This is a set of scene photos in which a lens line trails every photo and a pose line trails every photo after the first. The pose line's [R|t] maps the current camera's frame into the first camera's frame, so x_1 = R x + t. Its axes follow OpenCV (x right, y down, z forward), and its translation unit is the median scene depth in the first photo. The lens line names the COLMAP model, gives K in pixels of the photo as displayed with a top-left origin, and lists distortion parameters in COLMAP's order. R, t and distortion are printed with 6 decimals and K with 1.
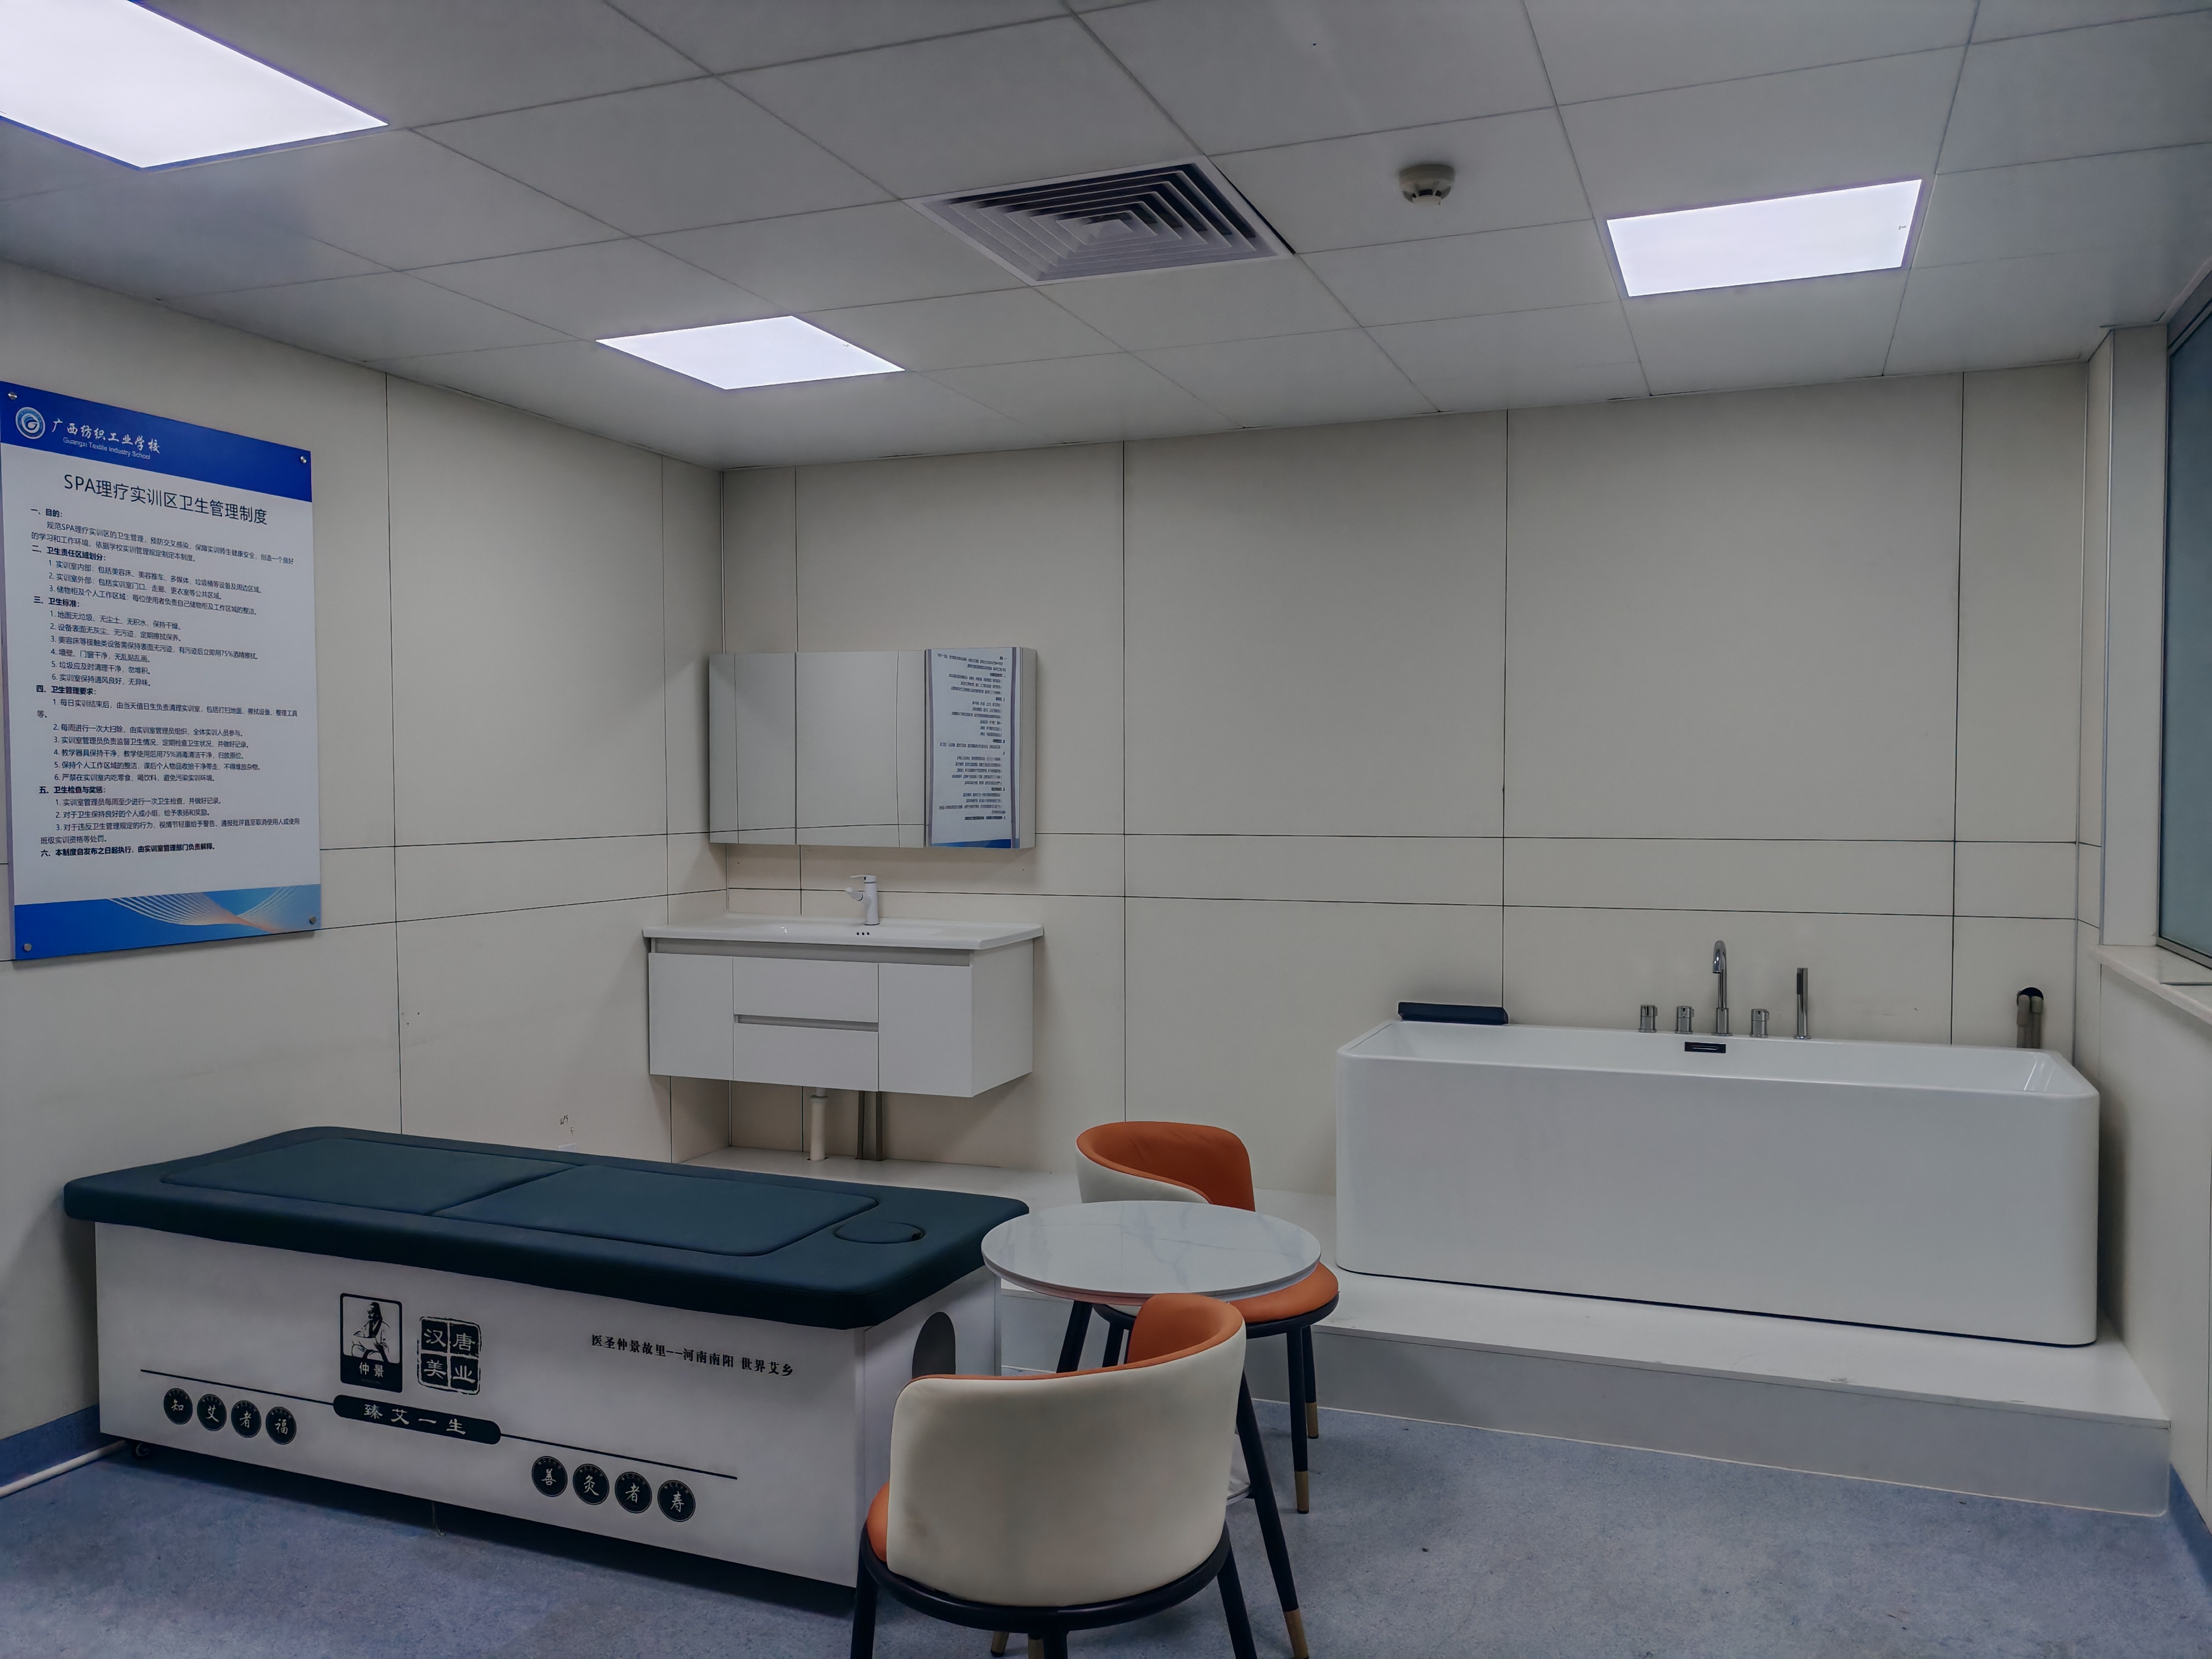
lens RADIAL K [[1684.3, 0, 1133.9], [0, 1684.3, 817.6], [0, 0, 1]] dist [0.010460, -0.000138]
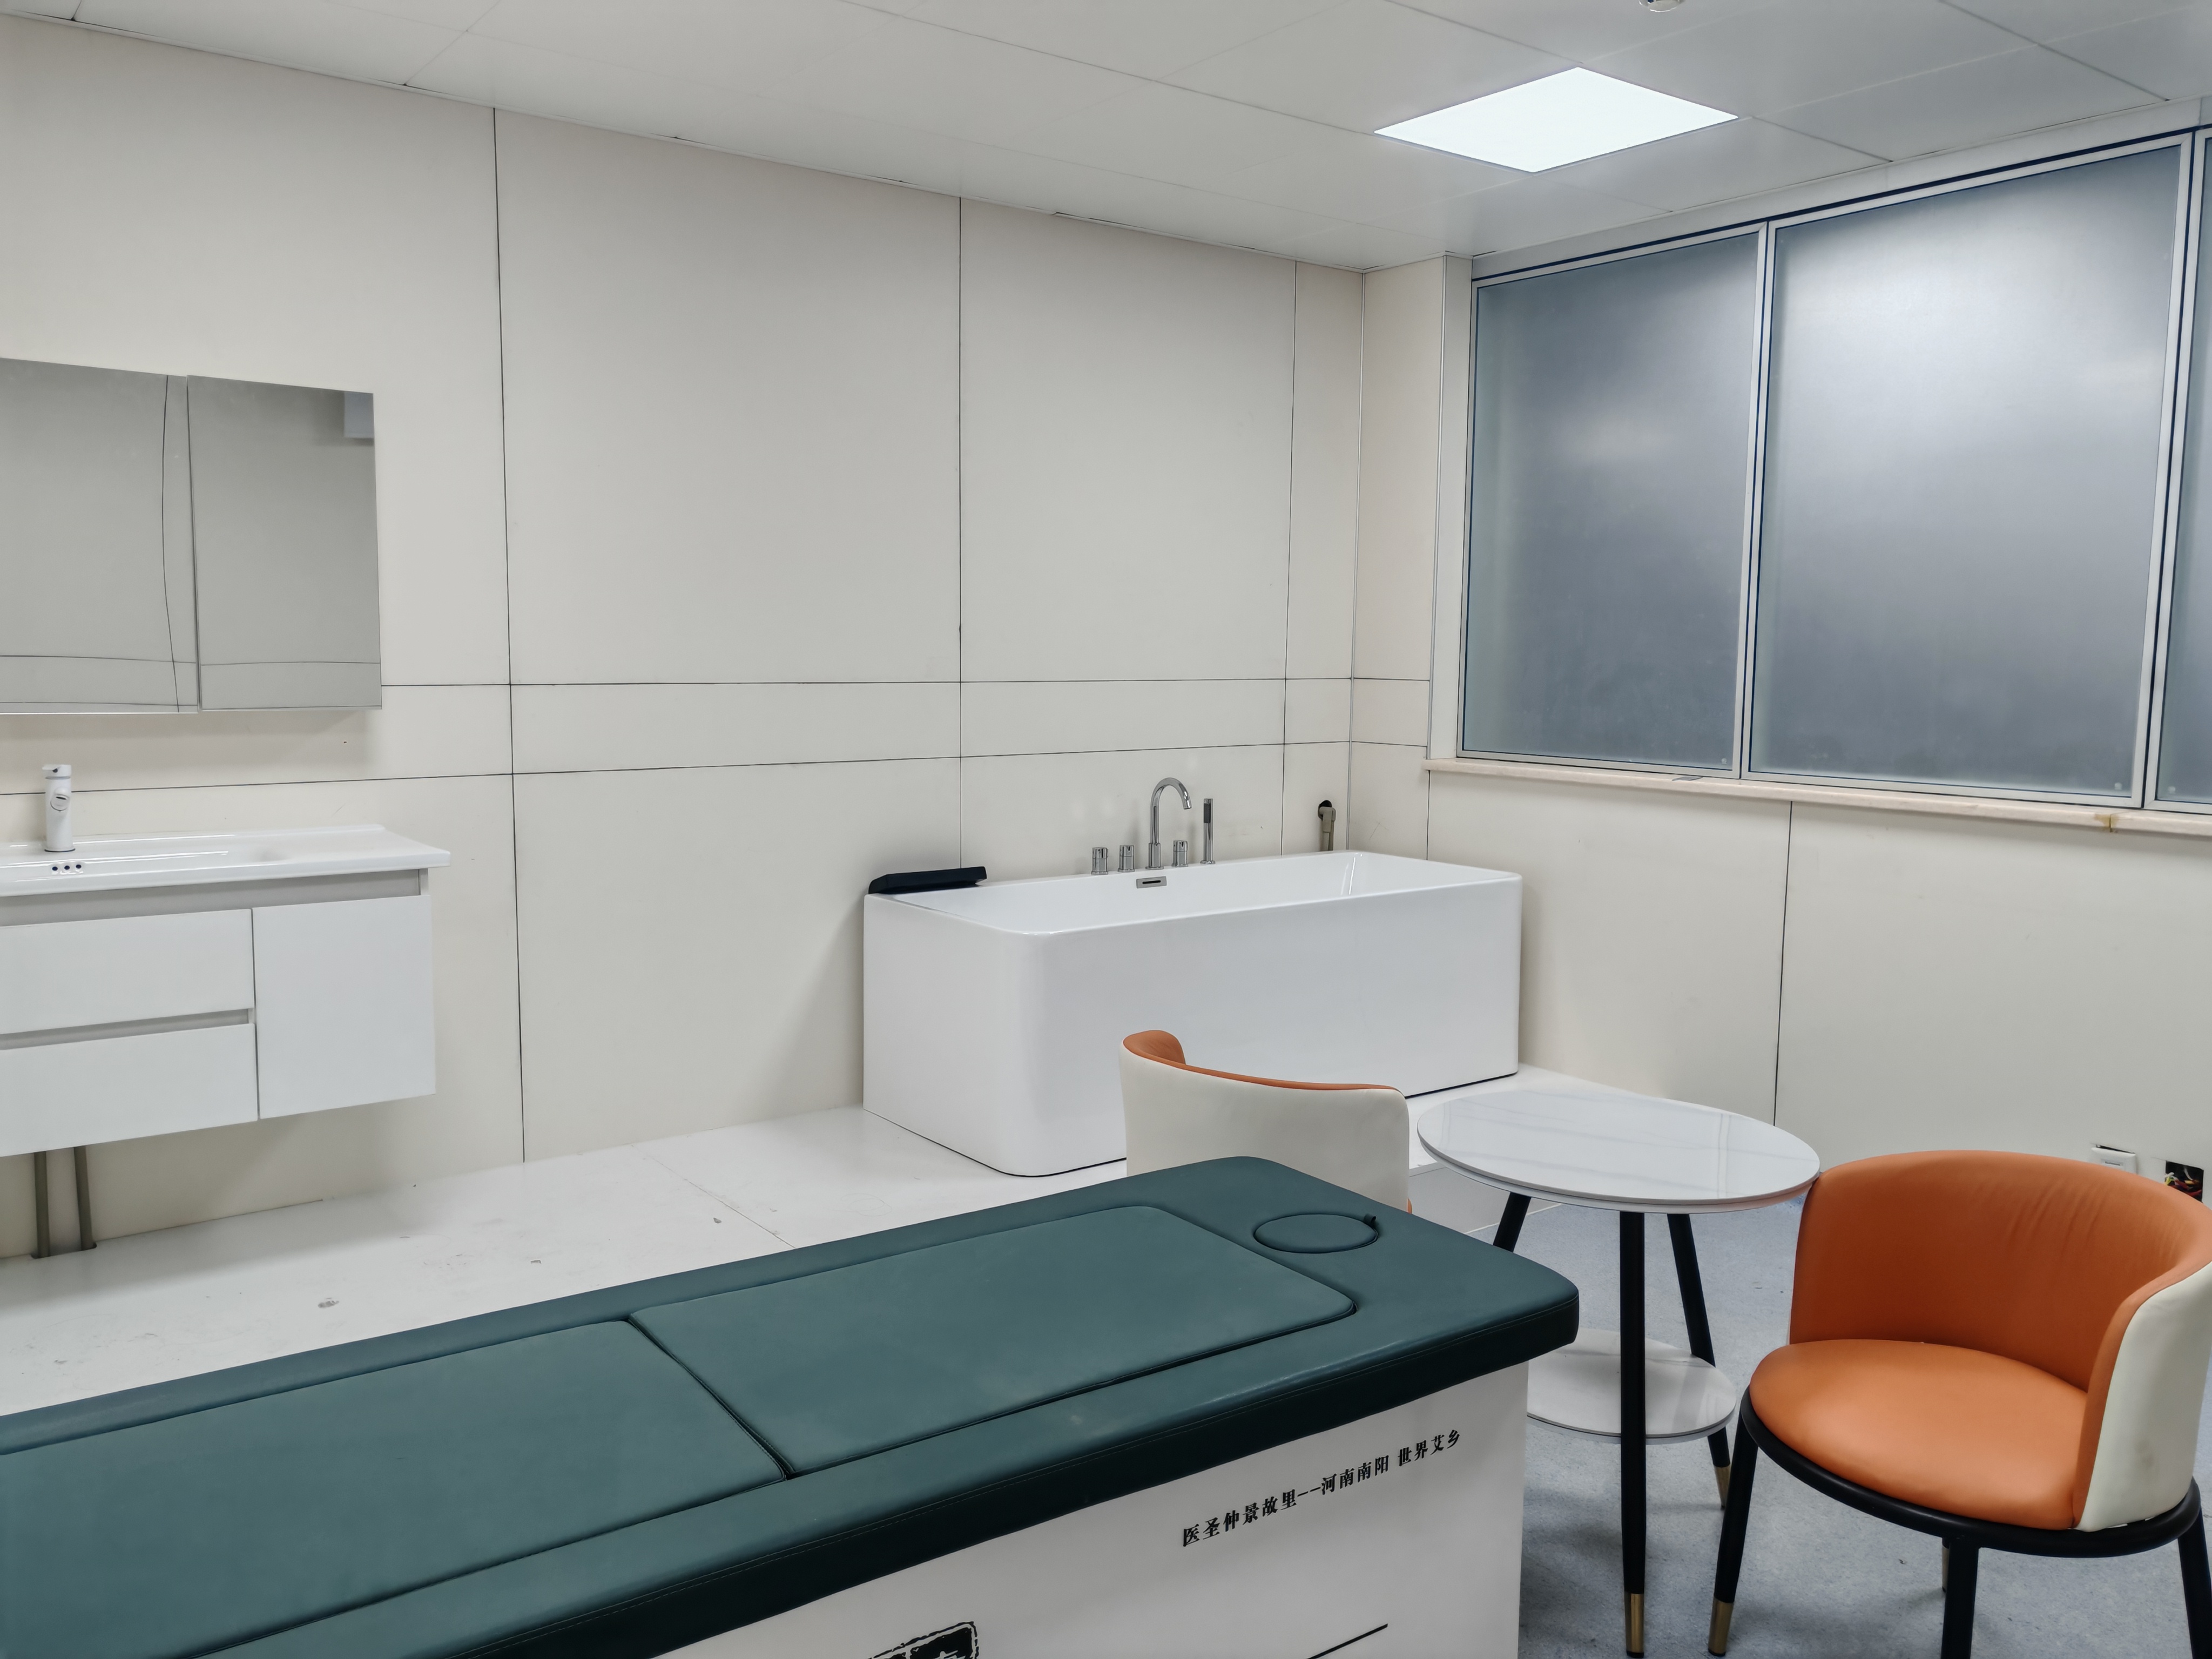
lens RADIAL K [[1684.3, 0, 1133.9], [0, 1684.3, 817.6], [0, 0, 1]] dist [0.010460, -0.000138]
pose [[0.534281, -0.081942, 0.841326, -0.528543], [0.003782, 0.995512, 0.094557, -0.000616], [-0.845298, -0.047338, 0.532193, 0.461869]]
